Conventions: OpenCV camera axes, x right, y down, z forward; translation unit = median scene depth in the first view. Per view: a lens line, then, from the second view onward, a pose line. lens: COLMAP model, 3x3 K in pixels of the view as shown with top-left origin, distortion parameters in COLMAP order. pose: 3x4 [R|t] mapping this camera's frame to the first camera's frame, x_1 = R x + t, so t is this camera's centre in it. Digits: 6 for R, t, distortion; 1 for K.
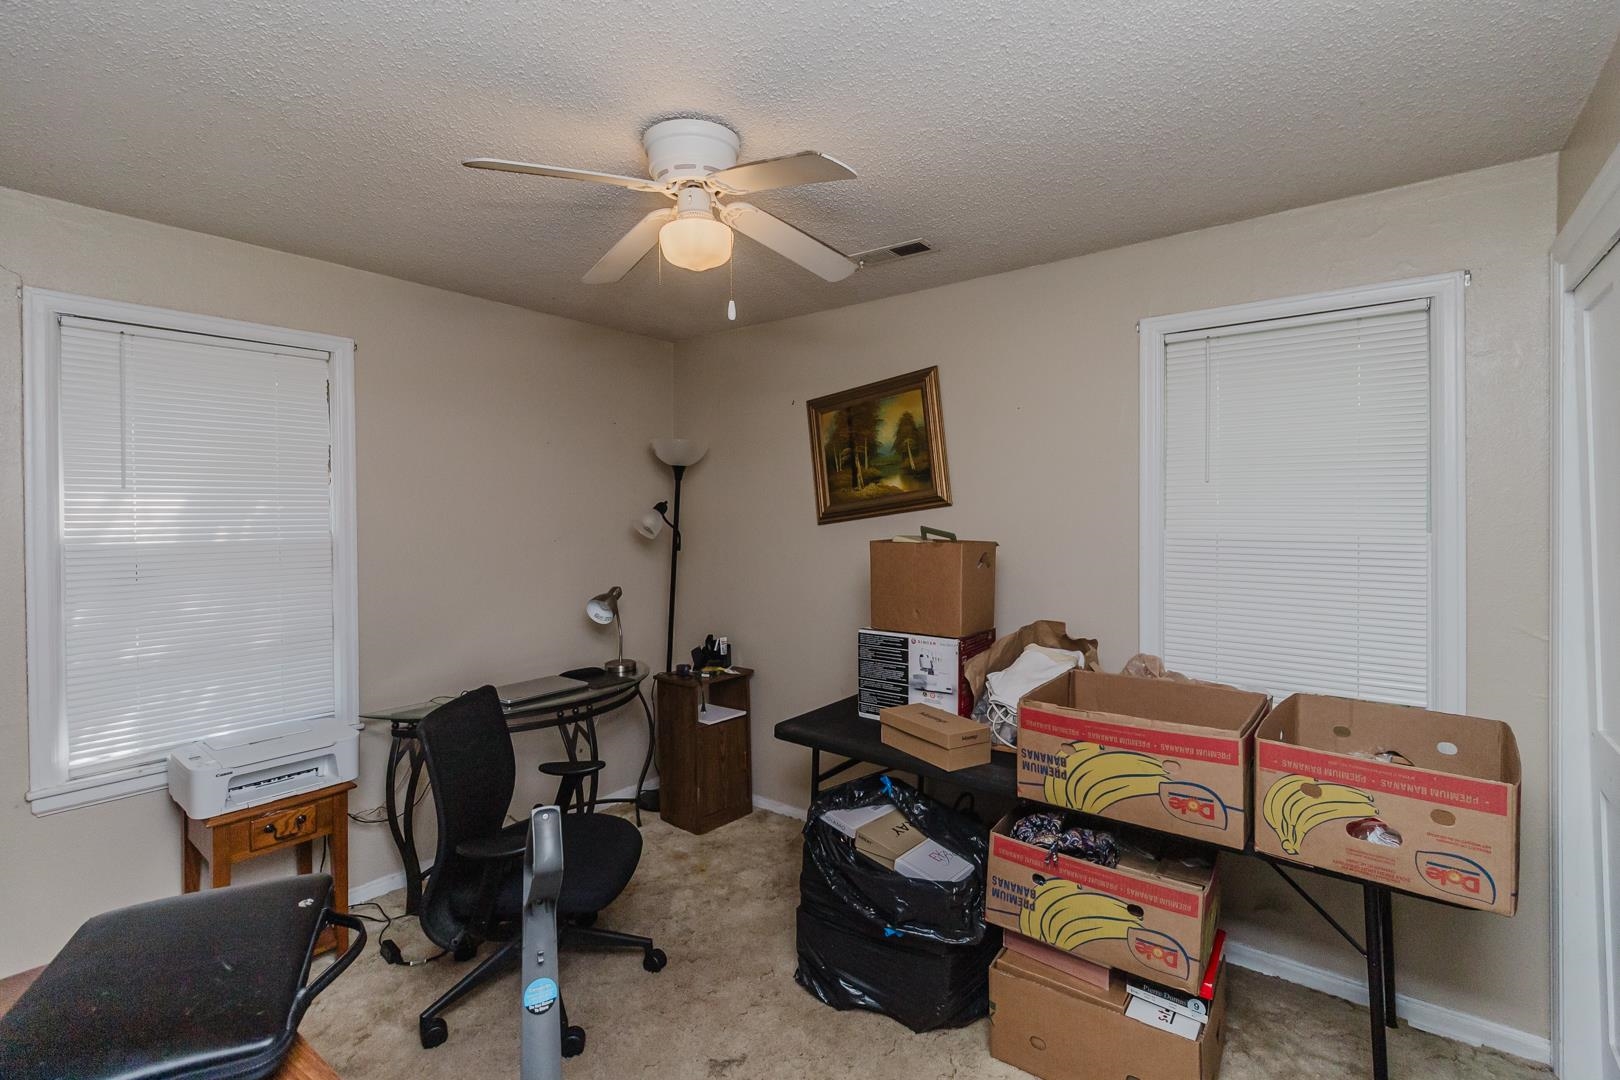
lens RADIAL K [[739.9, 0, 812.6], [0, 739.9, 519.2], [0, 0, 1]] dist [-0.003394, -0.000222]
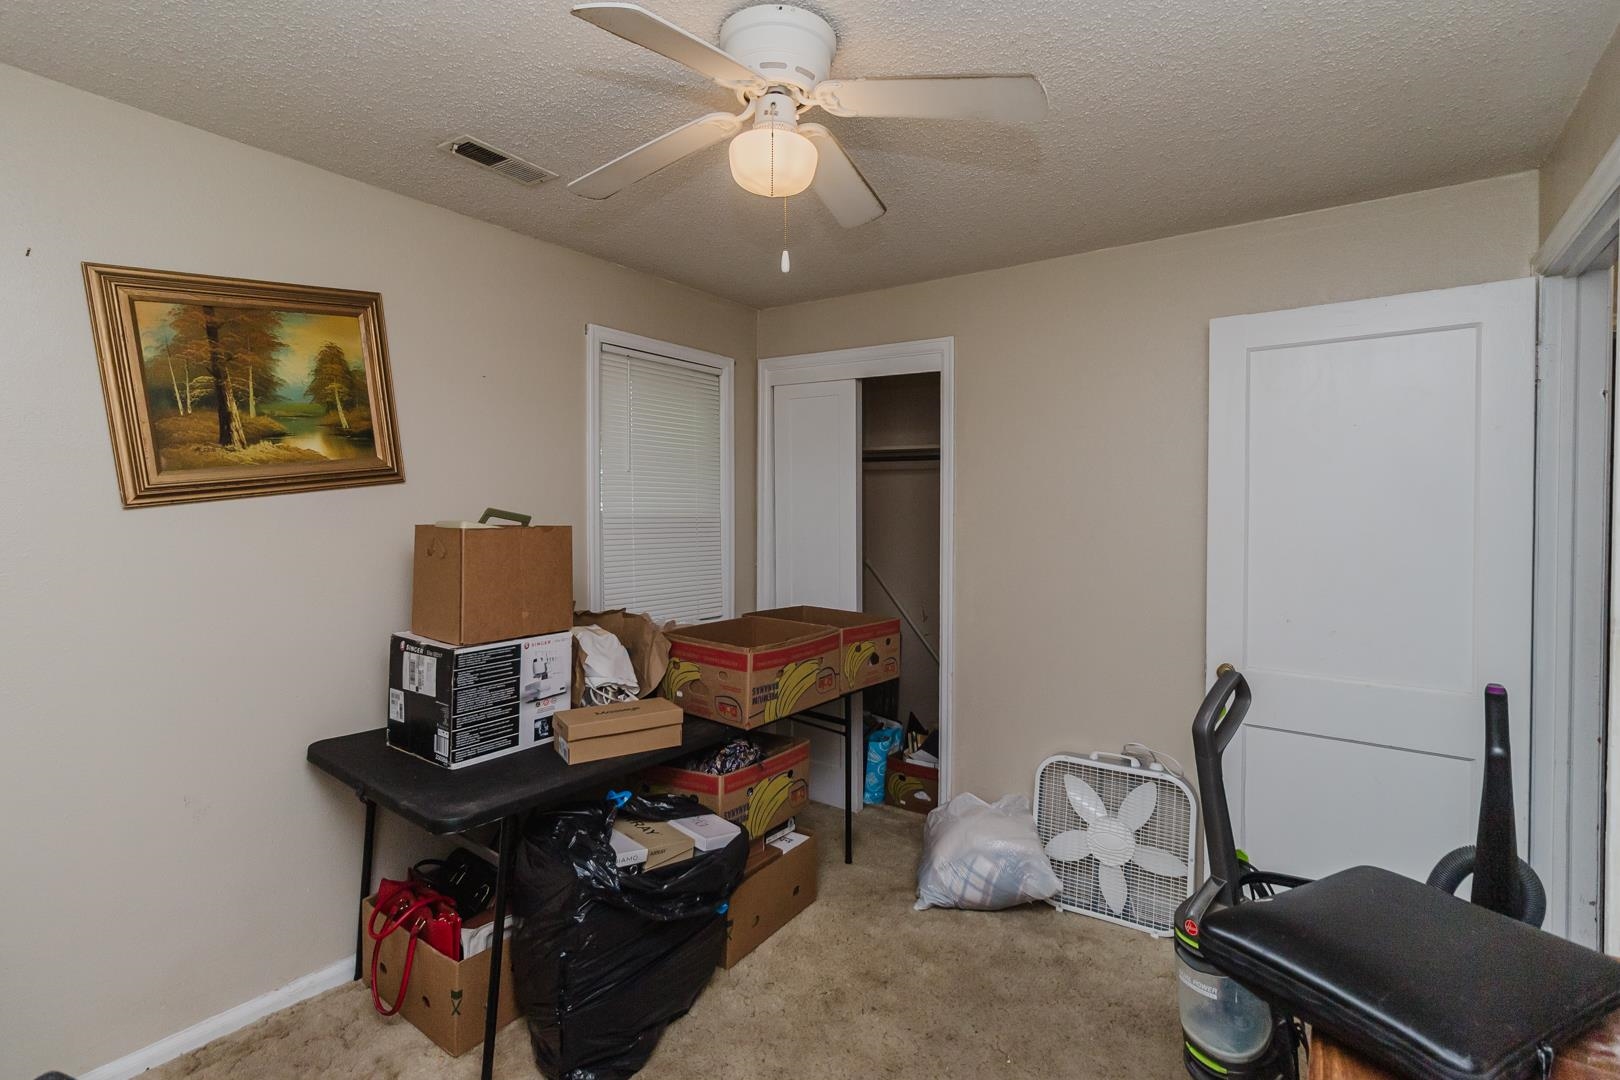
lens RADIAL K [[756.6, 0, 787.3], [0, 756.6, 509.4], [0, 0, 1]] dist [0.001199, 0.000129]
pose [[-0.013192, -0.006468, 0.999892, -0.709076], [-0.001706, 0.999978, 0.006446, 0.004822], [-0.999912, -0.001621, -0.013203, 0.707465]]
